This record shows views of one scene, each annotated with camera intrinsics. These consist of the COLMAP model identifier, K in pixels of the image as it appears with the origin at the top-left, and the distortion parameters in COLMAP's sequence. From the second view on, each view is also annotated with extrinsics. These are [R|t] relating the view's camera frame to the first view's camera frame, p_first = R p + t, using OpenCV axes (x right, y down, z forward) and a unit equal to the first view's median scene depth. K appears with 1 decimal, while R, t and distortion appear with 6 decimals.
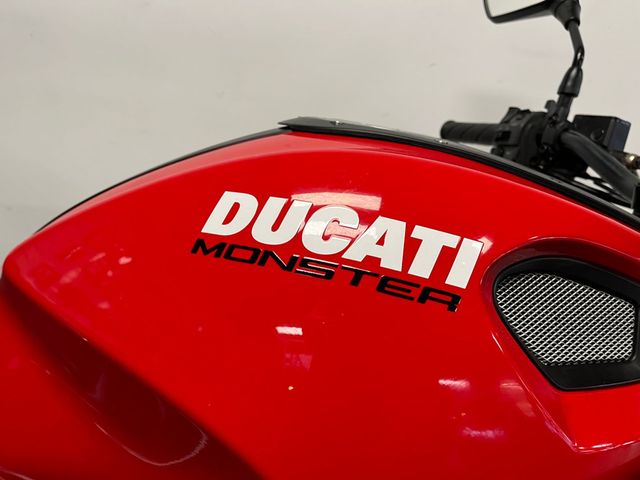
lens RADIAL K [[481.3, 0, 324.7], [0, 481.3, 242.2], [0, 0, 1]] dist [0.074530, -0.096756]
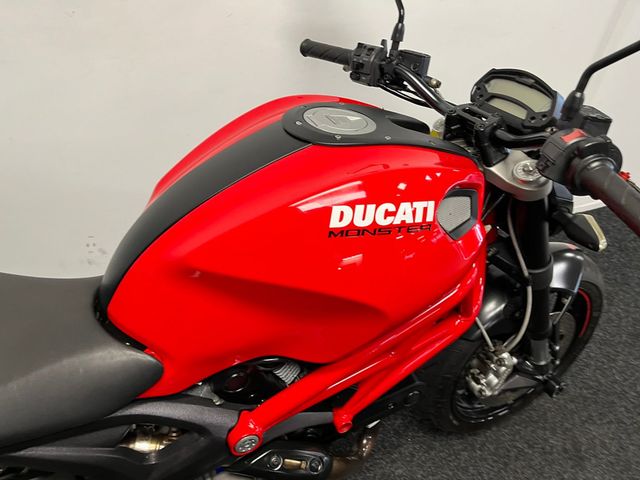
lens RADIAL K [[481.3, 0, 324.7], [0, 481.3, 242.2], [0, 0, 1]] dist [0.074530, -0.096756]
pose [[0.860651, -0.323658, 0.393097, -1.181712], [0.141543, 0.893638, 0.425883, -0.920428], [-0.489127, -0.310897, 0.814922, -0.839561]]
